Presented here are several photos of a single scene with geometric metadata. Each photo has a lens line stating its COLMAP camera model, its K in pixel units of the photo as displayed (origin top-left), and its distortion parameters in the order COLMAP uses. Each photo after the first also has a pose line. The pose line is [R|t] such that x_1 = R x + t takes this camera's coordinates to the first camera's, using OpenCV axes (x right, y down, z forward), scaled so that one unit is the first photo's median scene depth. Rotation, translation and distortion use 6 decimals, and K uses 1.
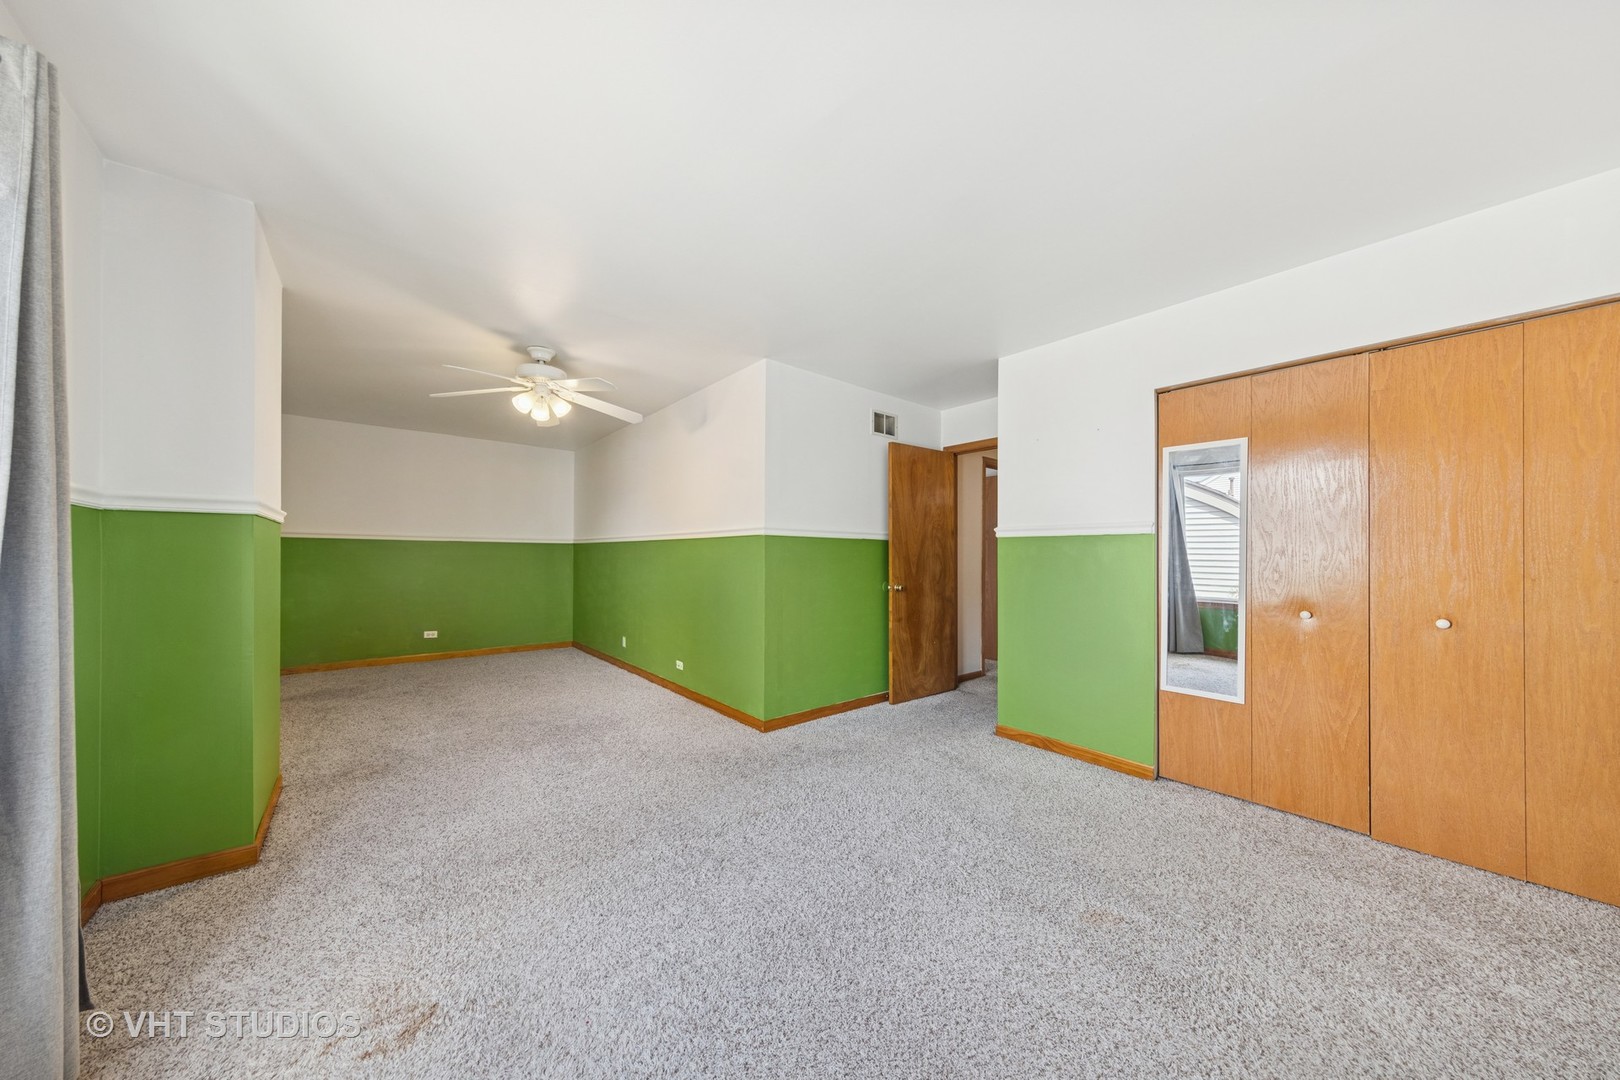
lens RADIAL K [[524.3, 0, 806.9], [0, 524.3, 551.4], [0, 0, 1]] dist [0.000341, -0.000016]
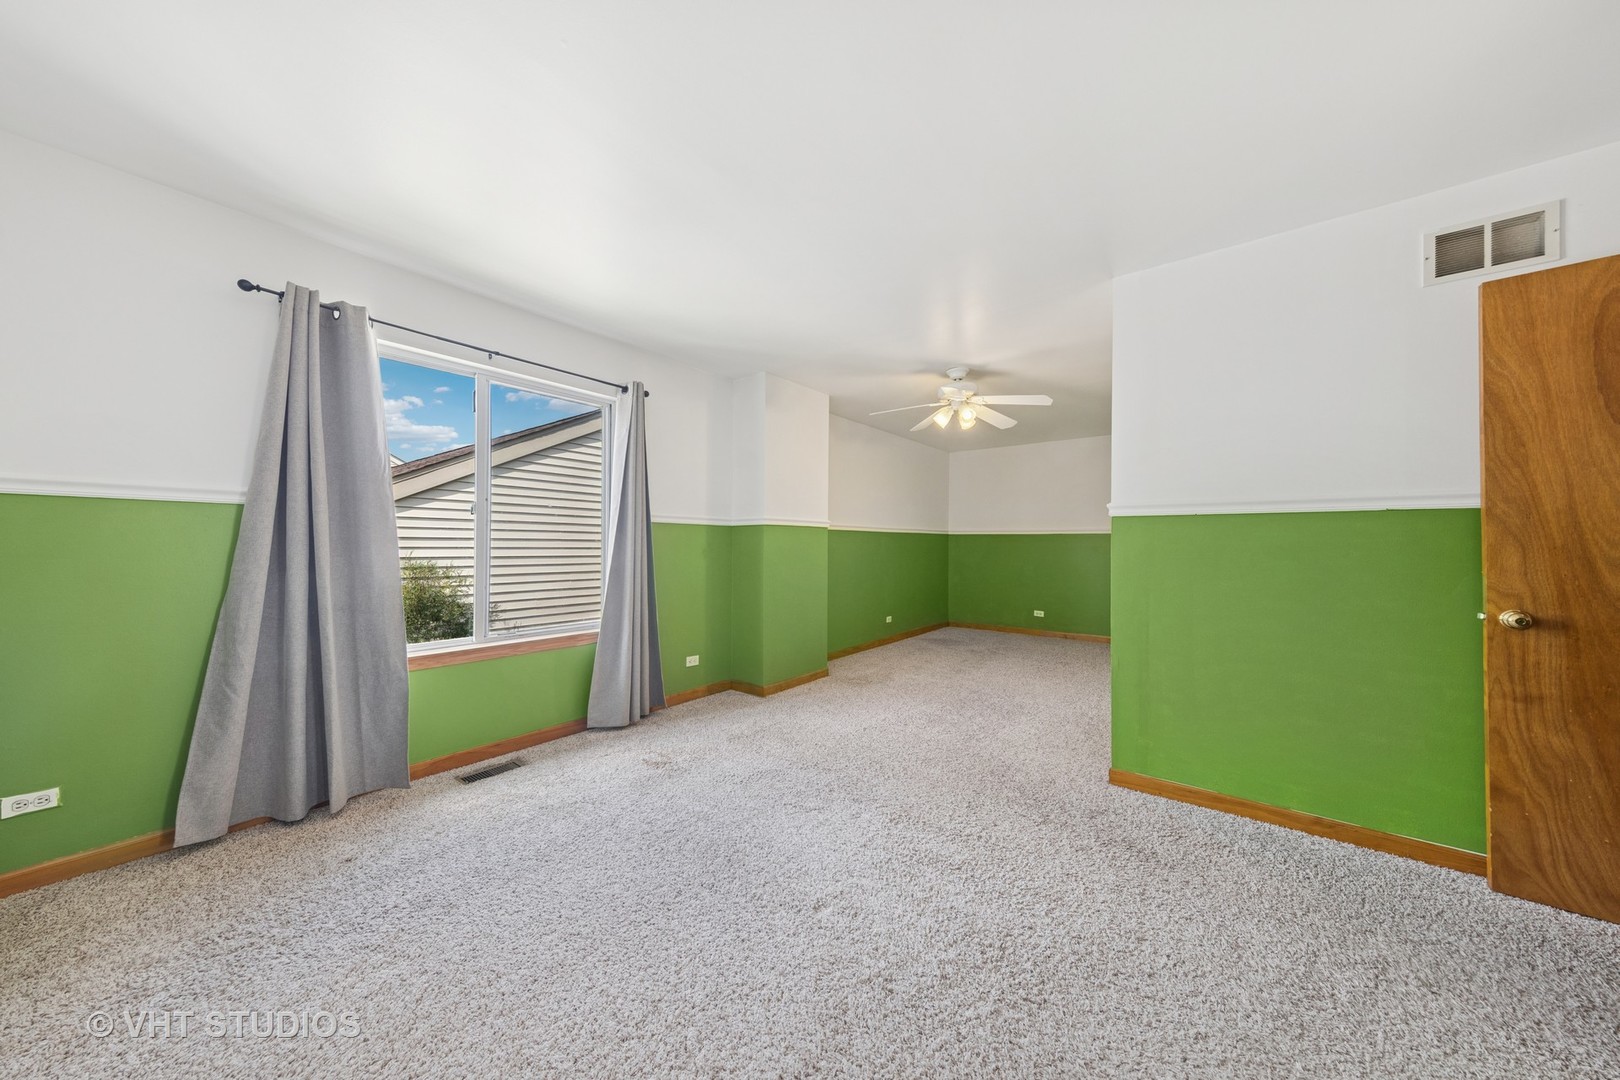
lens RADIAL K [[520.2, 0, 810.0], [0, 520.2, 540.0], [0, 0, 1]] dist [-0.000154, -0.000052]
pose [[0.213715, -0.013307, -0.976805, 0.460482], [0.005281, 0.999908, -0.012466, 0.007234], [0.976882, -0.002495, 0.213766, 0.359409]]
